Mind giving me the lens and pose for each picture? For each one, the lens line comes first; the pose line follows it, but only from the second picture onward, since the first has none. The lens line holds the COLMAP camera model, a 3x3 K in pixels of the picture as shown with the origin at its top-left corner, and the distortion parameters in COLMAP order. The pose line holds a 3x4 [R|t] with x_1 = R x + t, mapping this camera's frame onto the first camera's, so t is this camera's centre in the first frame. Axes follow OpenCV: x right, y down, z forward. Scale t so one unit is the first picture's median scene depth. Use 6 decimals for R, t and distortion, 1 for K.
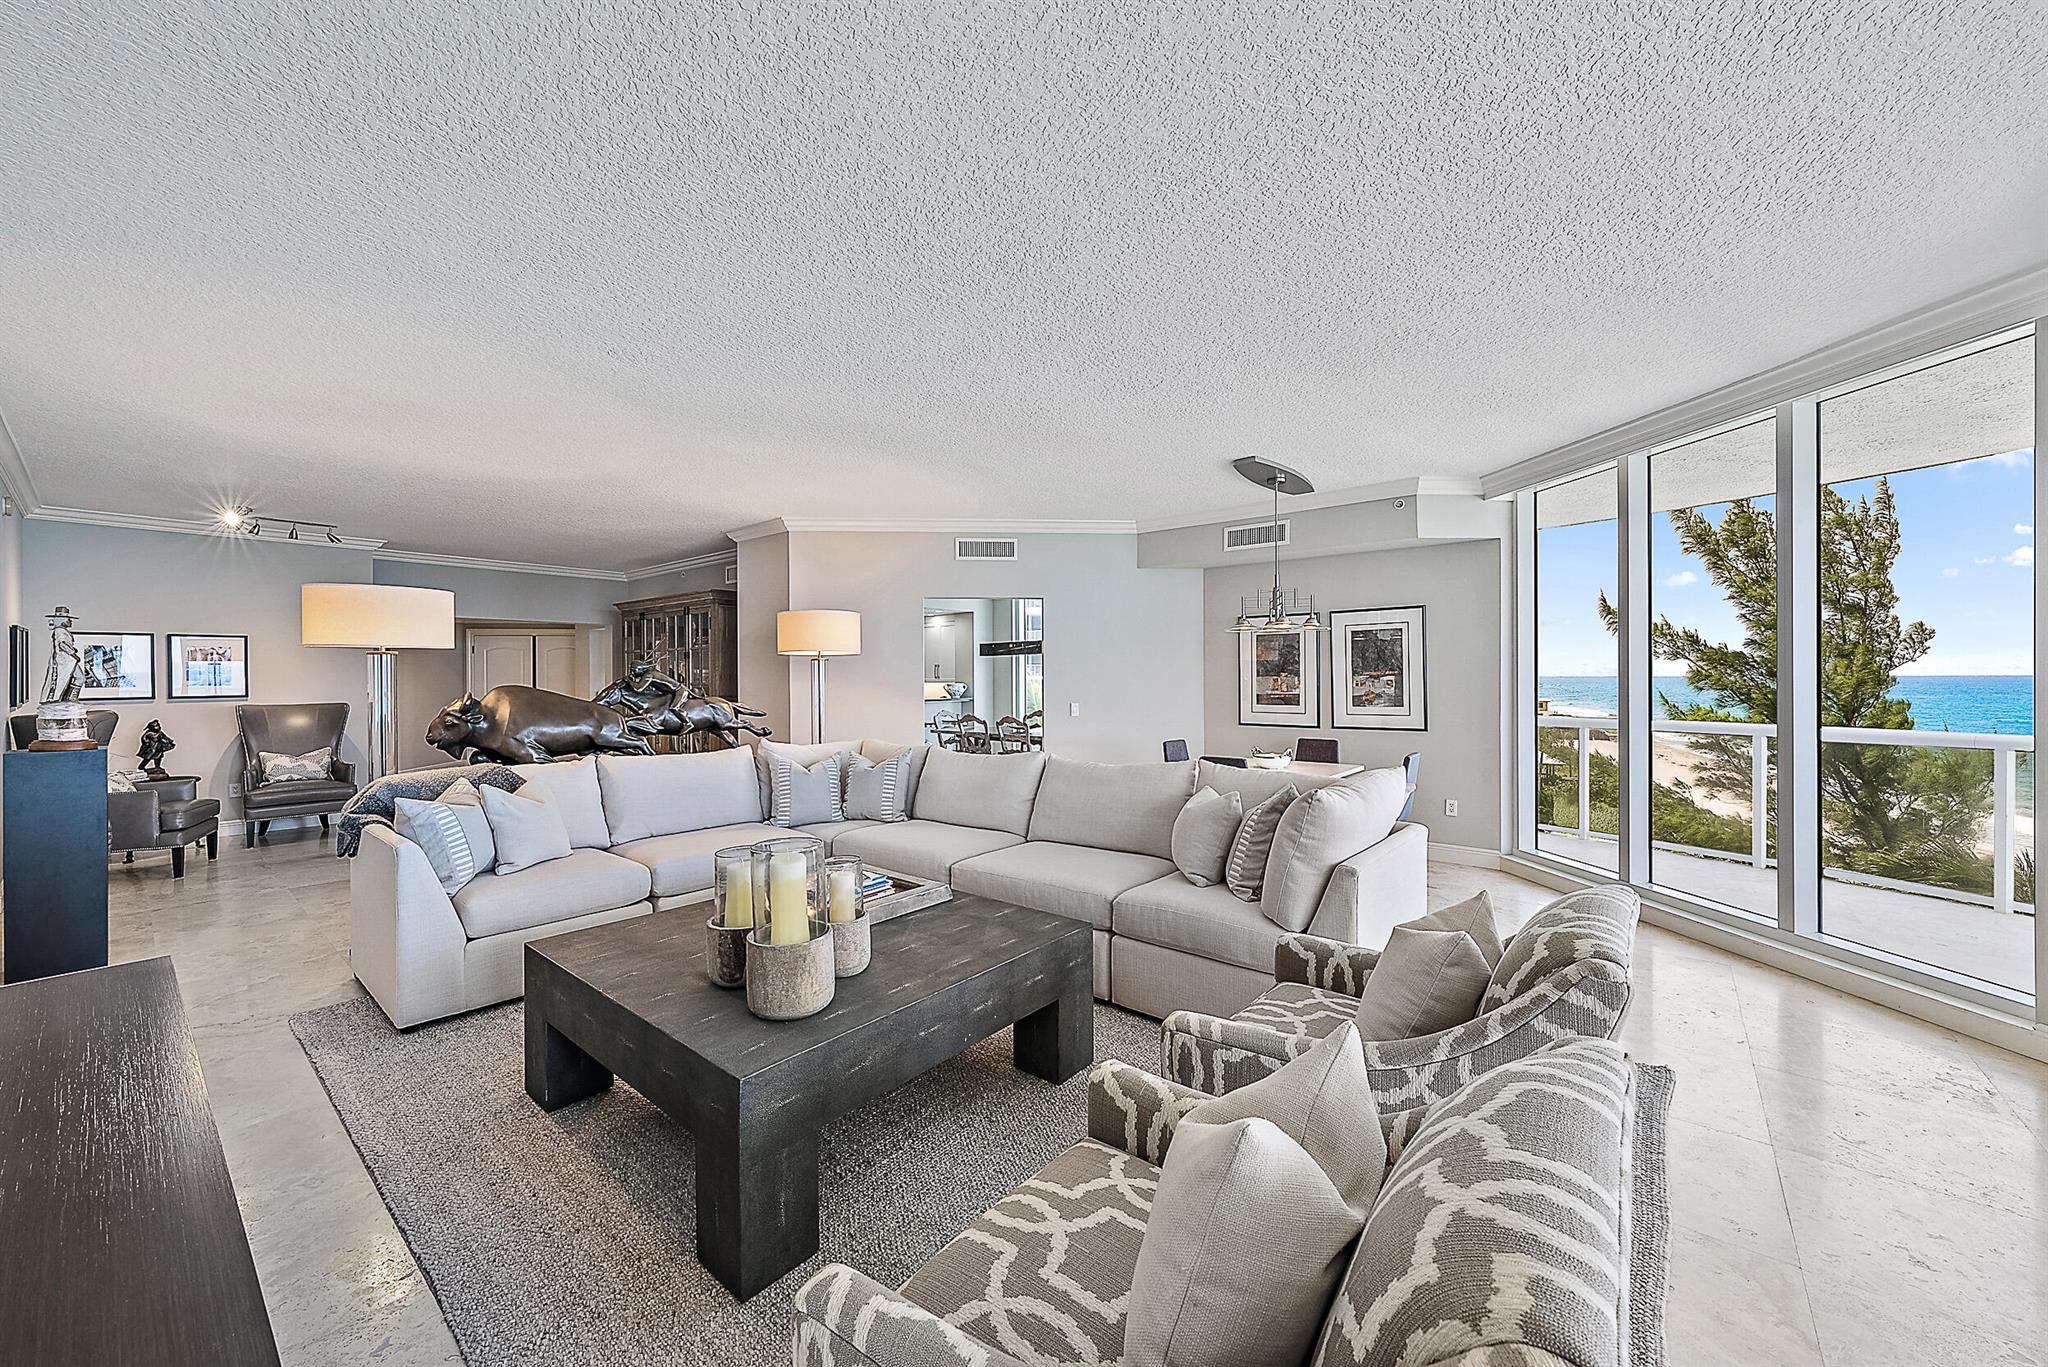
lens RADIAL K [[763.1, 0, 1028.4], [0, 763.1, 676.0], [0, 0, 1]] dist [-0.000867, -0.000039]
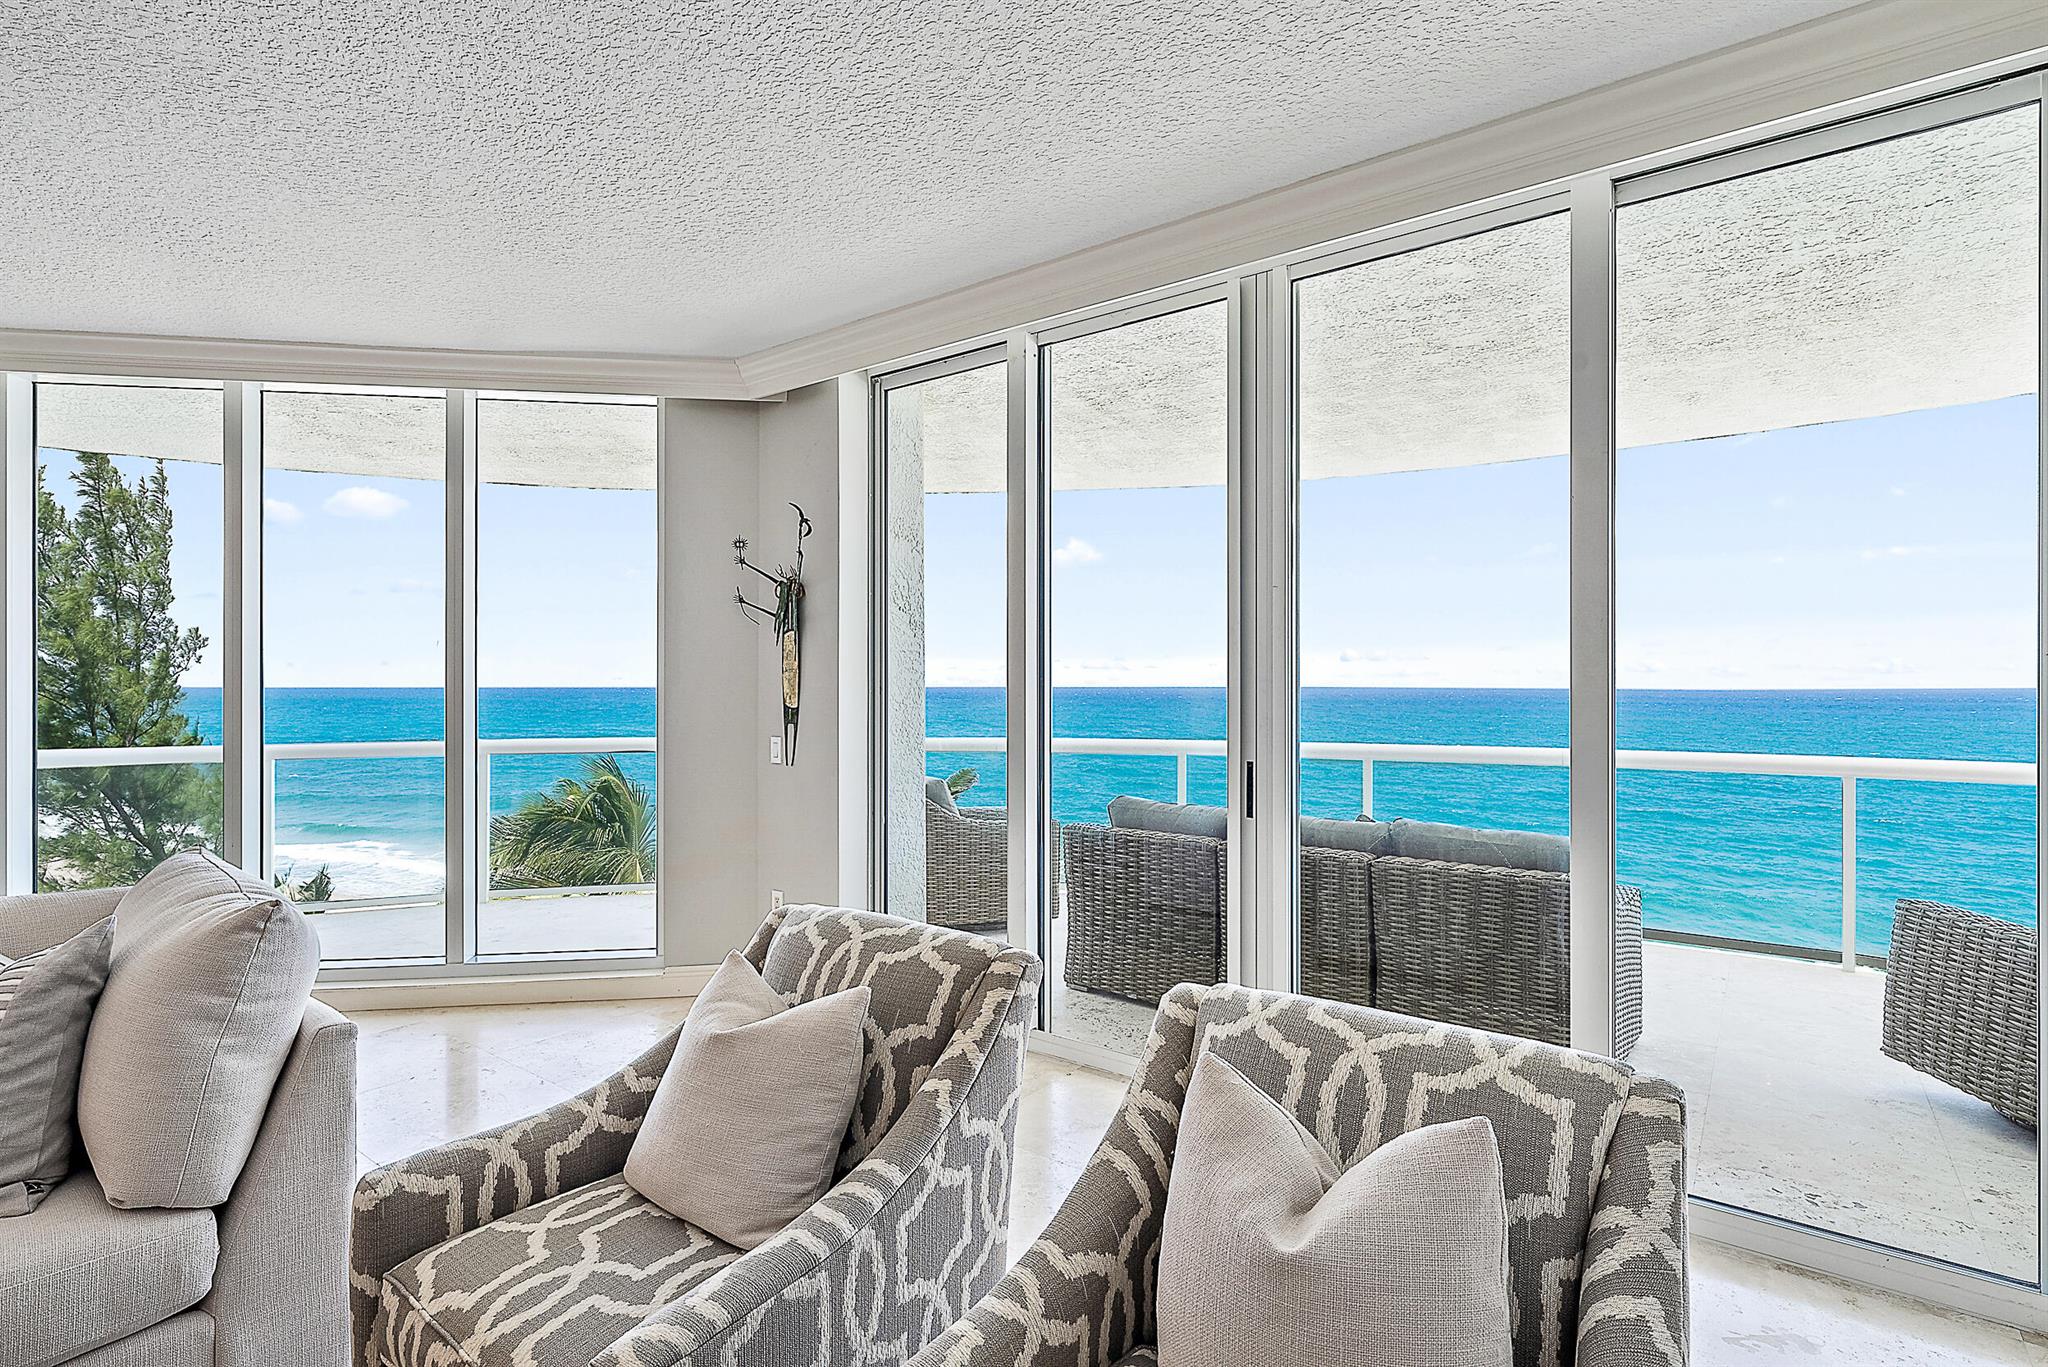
lens RADIAL K [[994.2, 0, 1024.2], [0, 994.2, 691.1], [0, 0, 1]] dist [0.002843, 0.000178]
pose [[-0.044240, -0.003287, 0.999016, -0.136802], [-0.000139, 0.999995, 0.003284, 0.002620], [-0.999021, 0.000007, -0.044240, 0.227088]]
